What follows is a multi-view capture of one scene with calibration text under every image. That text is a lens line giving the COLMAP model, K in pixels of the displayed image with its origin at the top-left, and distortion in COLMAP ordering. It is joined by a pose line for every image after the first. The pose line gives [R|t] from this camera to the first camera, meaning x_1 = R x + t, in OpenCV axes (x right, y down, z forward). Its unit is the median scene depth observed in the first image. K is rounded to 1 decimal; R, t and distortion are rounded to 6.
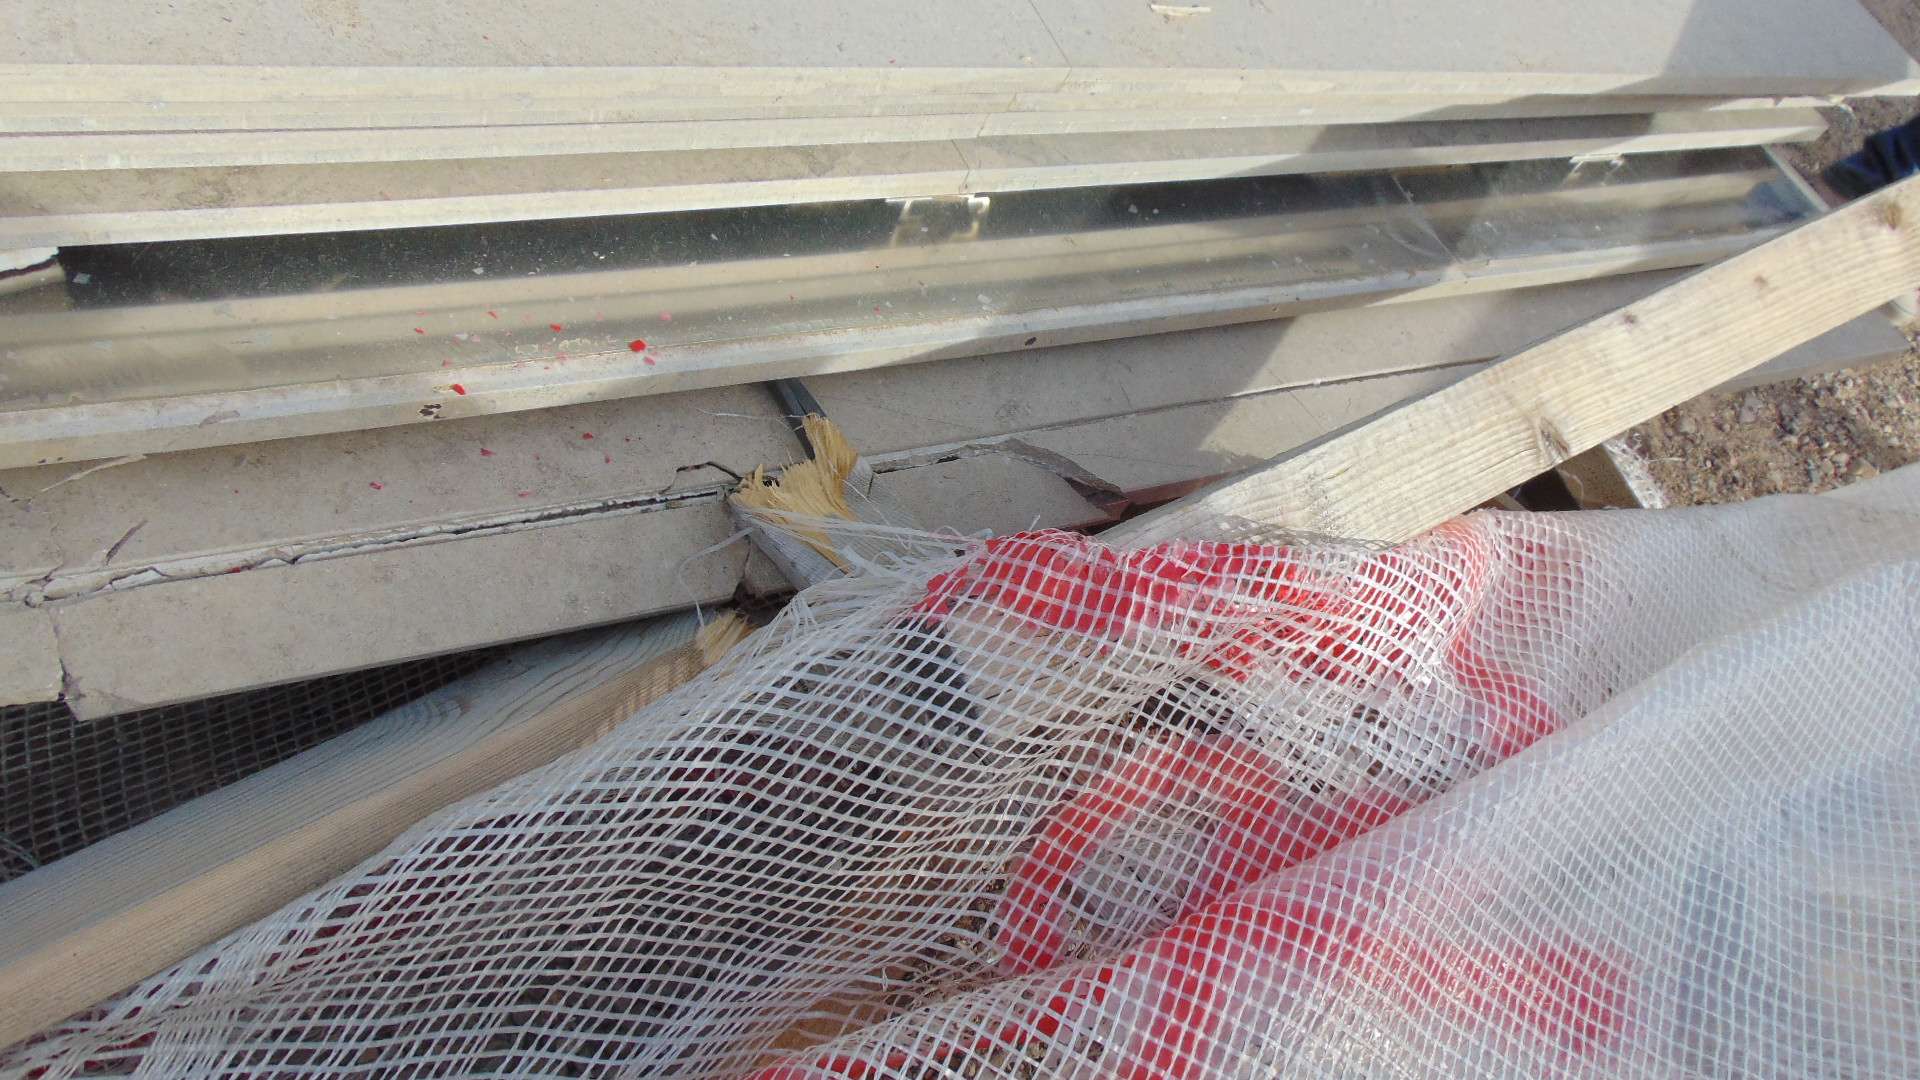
lens RADIAL K [[1445.6, 0, 960.0], [0, 1445.6, 540.0], [0, 0, 1]] dist [-0.046303, 0.092348]
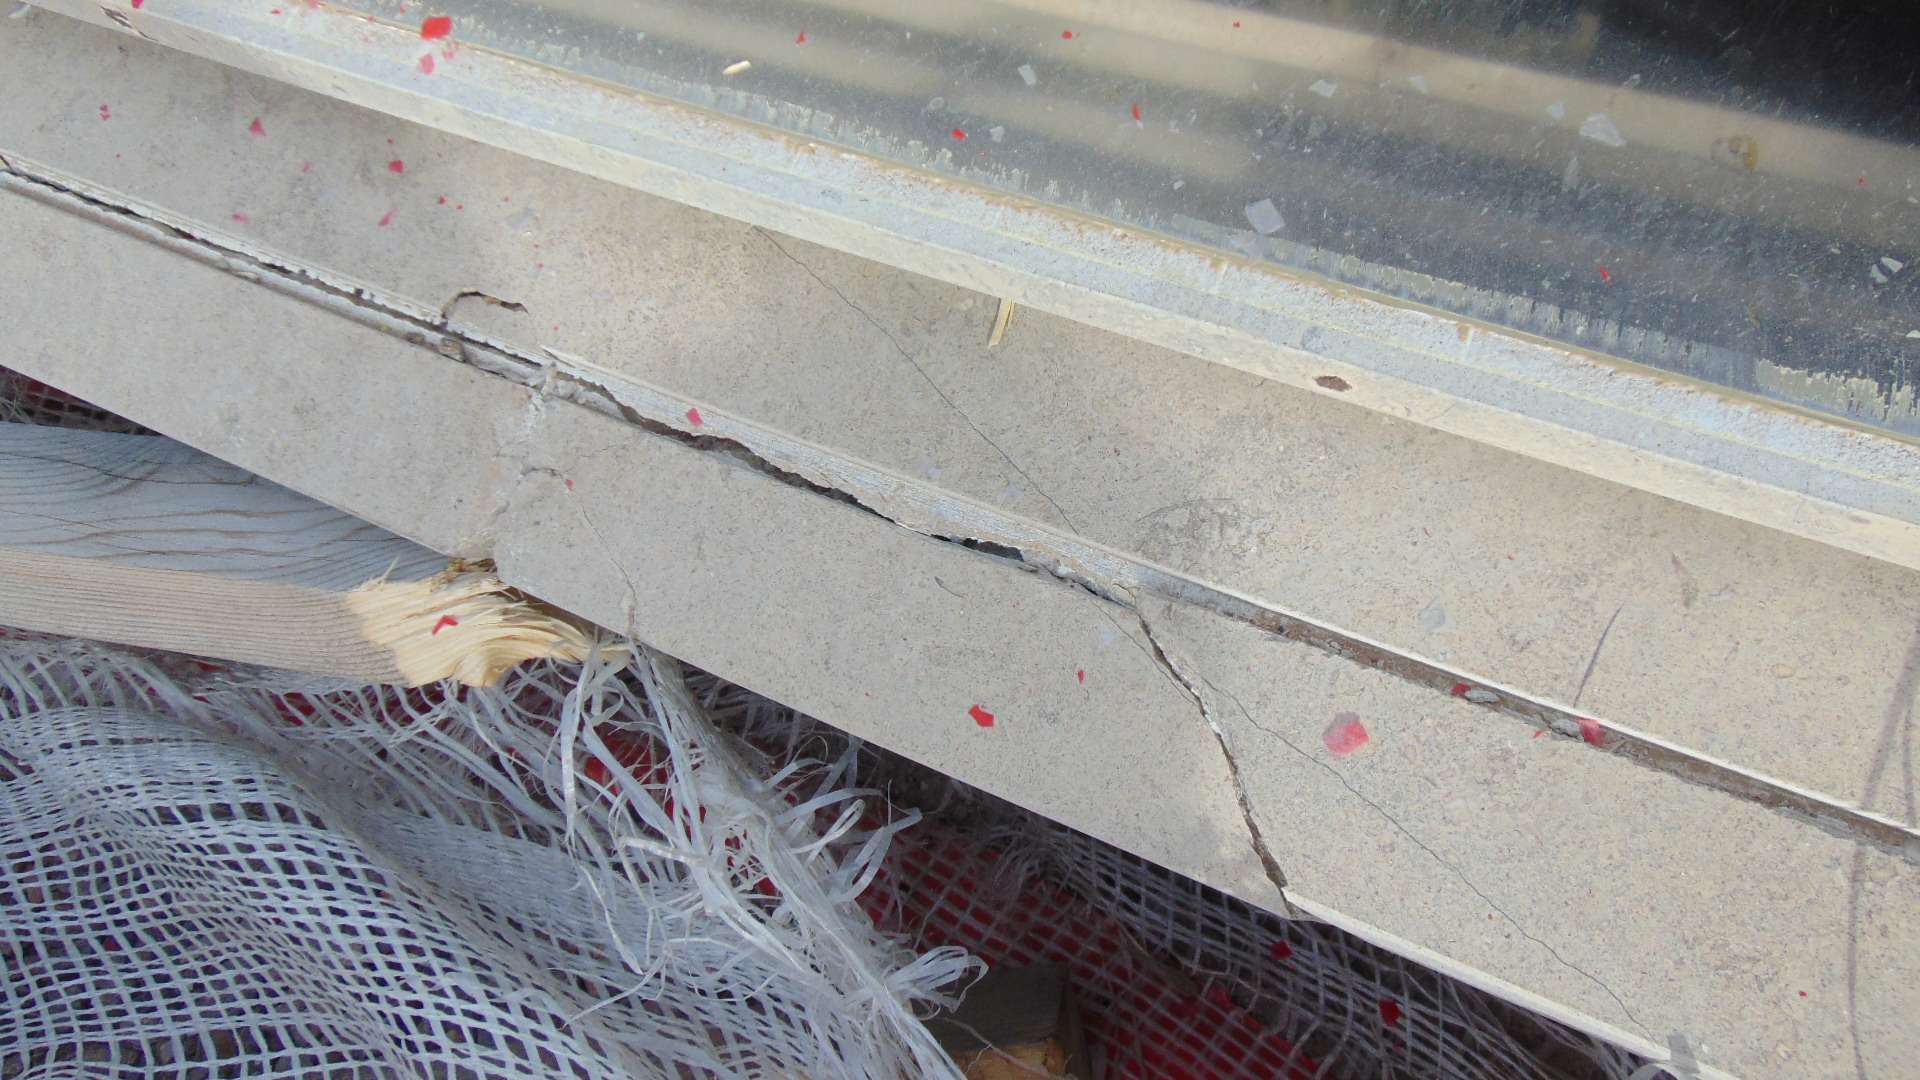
lens RADIAL K [[1423.1, 0, 960.0], [0, 1423.1, 540.0], [0, 0, 1]] dist [-0.044399, 0.093380]
pose [[0.525237, 0.526358, -0.668636, 0.314047], [-0.358728, 0.849473, 0.386923, -0.257038], [0.771648, 0.036632, 0.634994, 0.902582]]
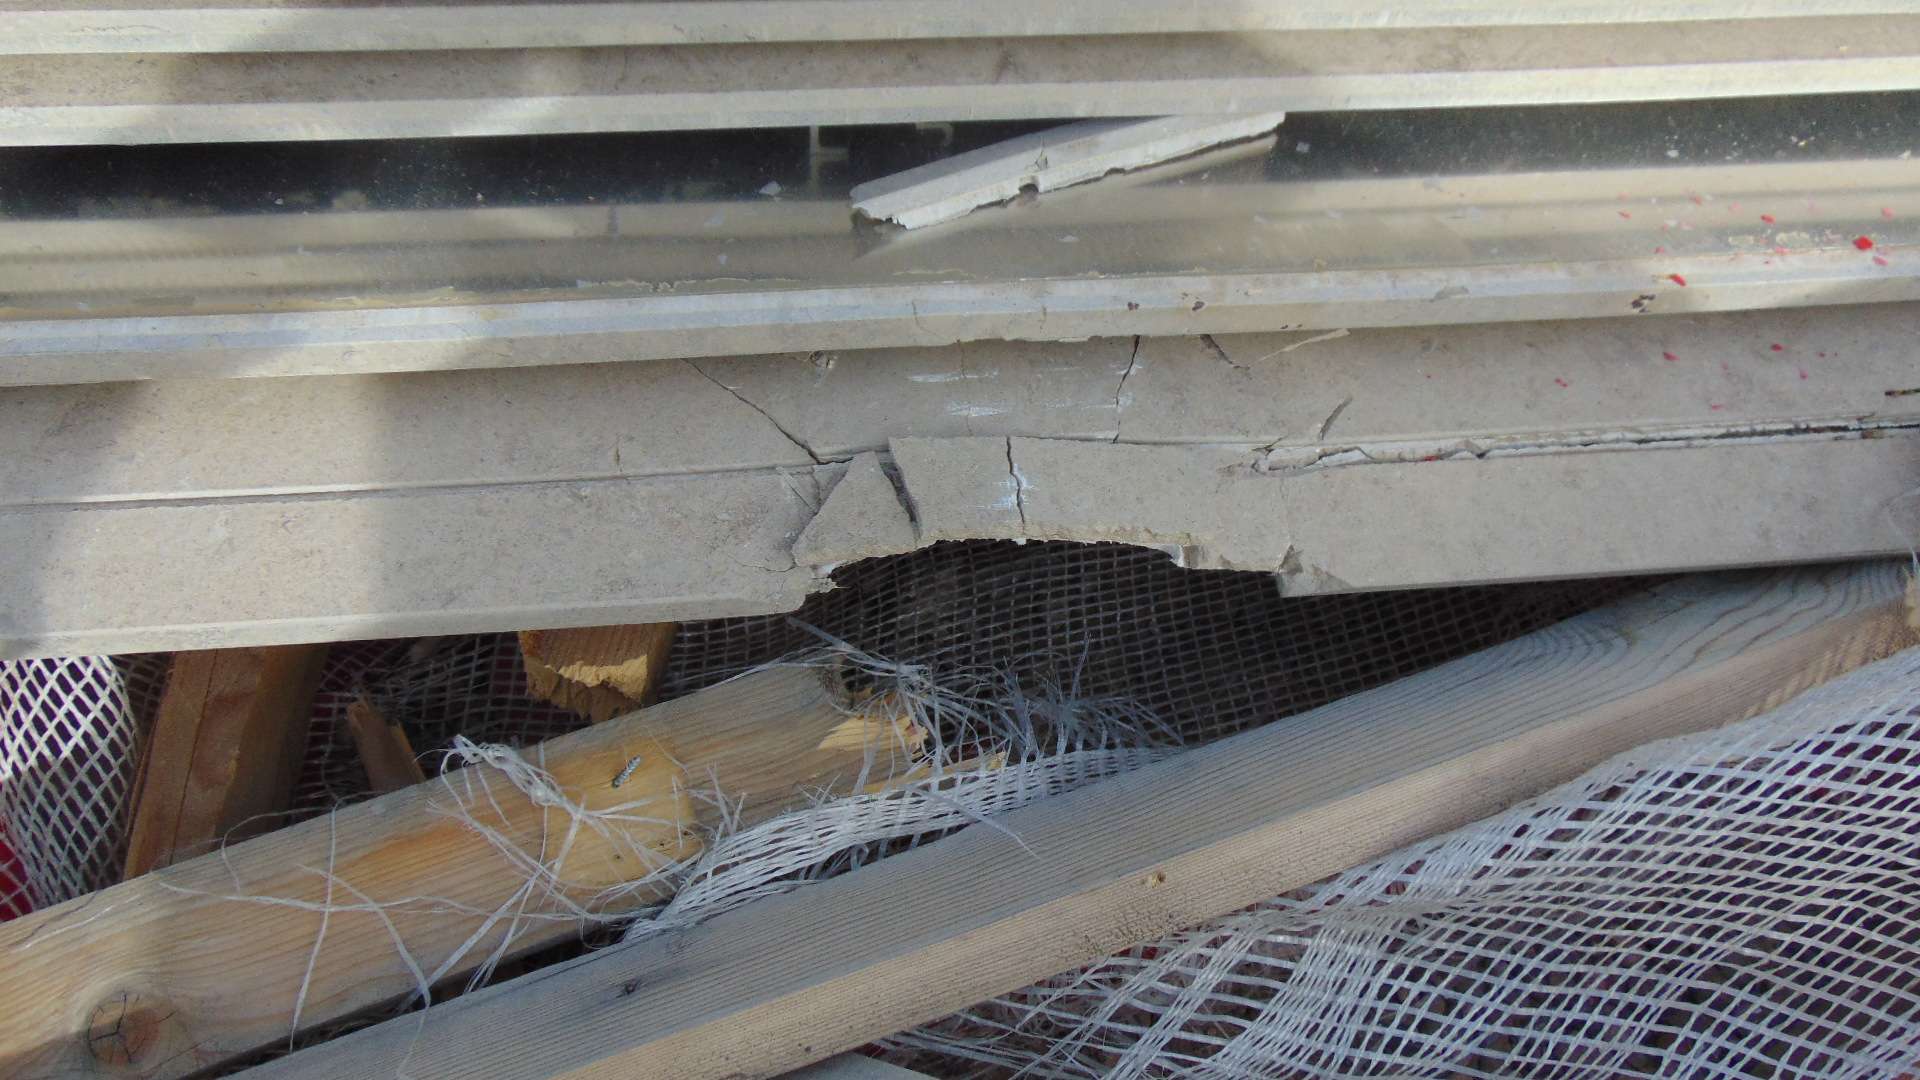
lens RADIAL K [[1562.9, 0, 960.0], [0, 1562.9, 540.0], [0, 0, 1]] dist [0.059409, 0.038605]
pose [[0.937381, 0.098231, -0.334166, -0.421326], [-0.100261, 0.994898, 0.011213, 0.088952], [0.333562, 0.022992, 0.942448, -0.070355]]
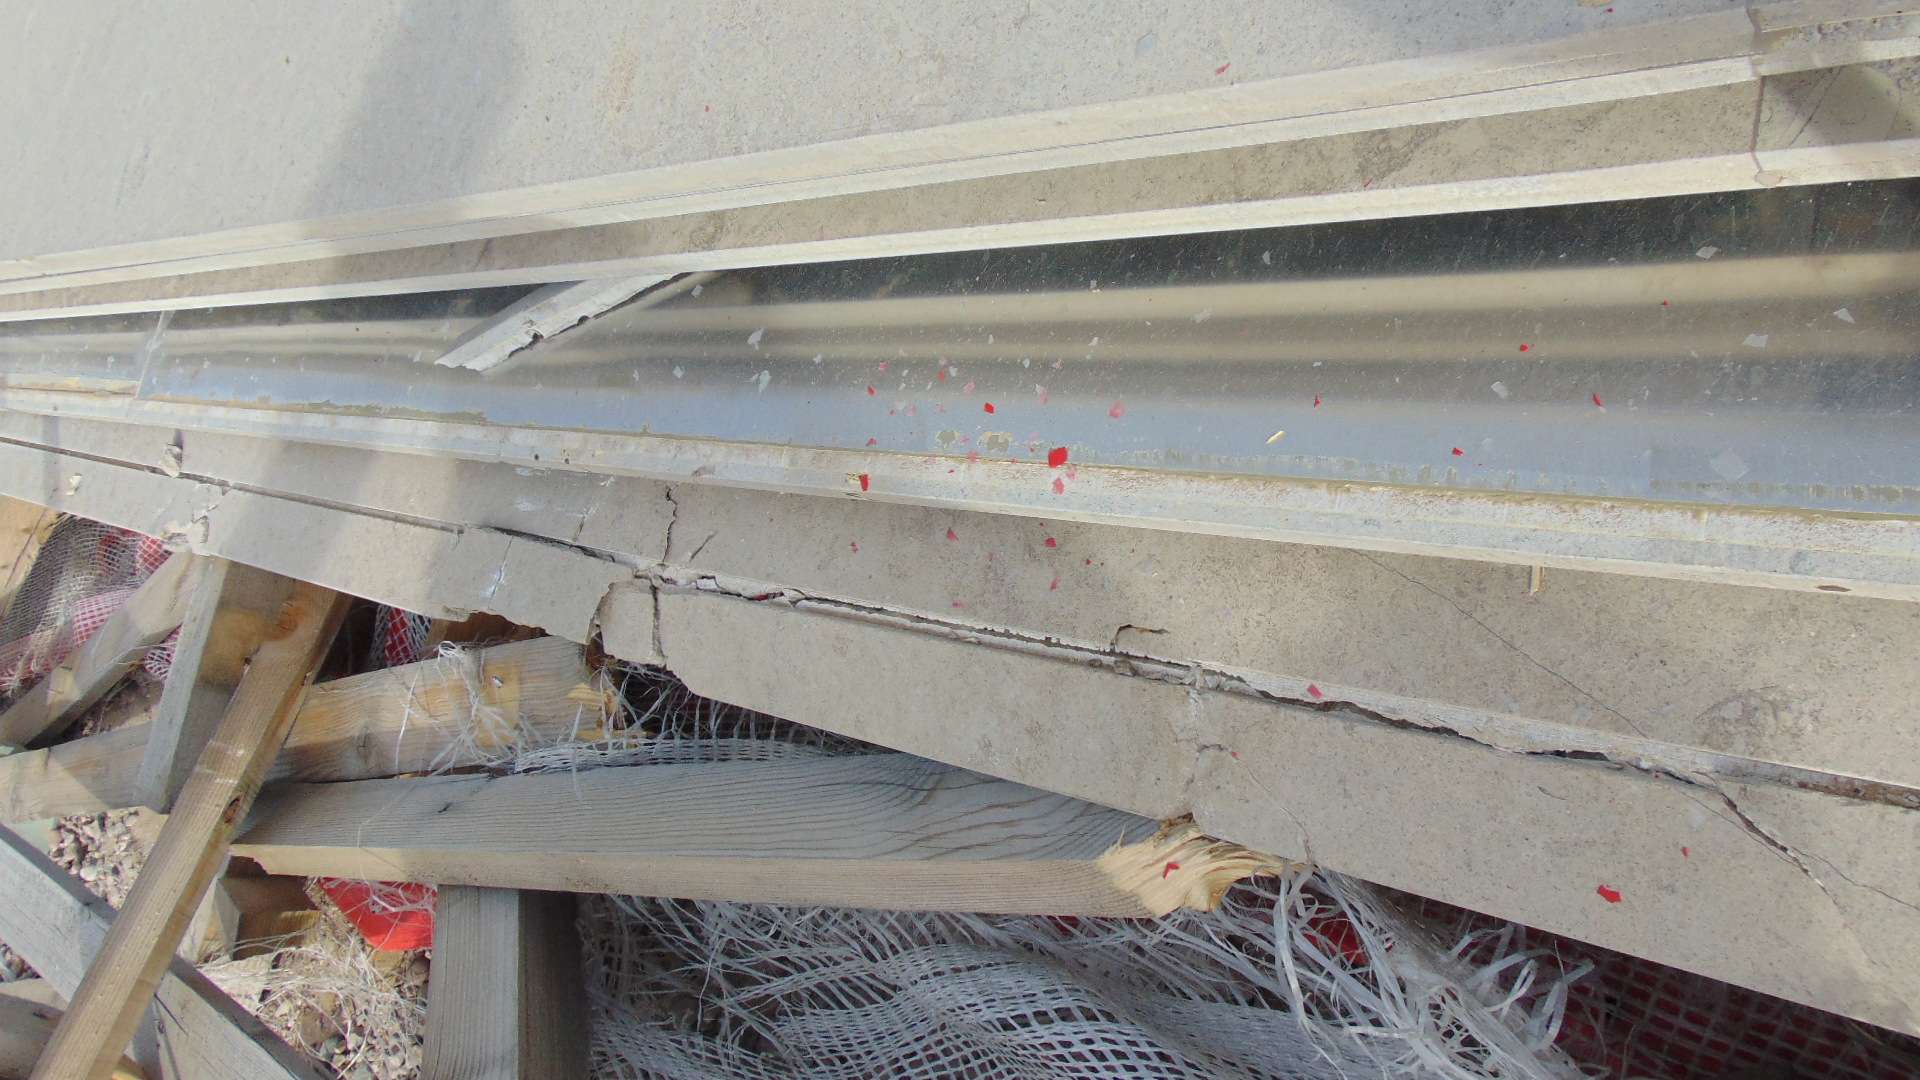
lens RADIAL K [[1445.6, 0, 960.0], [0, 1445.6, 540.0], [0, 0, 1]] dist [-0.046303, 0.092348]
pose [[0.302561, 0.383807, -0.872439, 0.408978], [0.056955, 0.906425, 0.418510, -0.420907], [0.951427, -0.176314, 0.252389, 0.836711]]
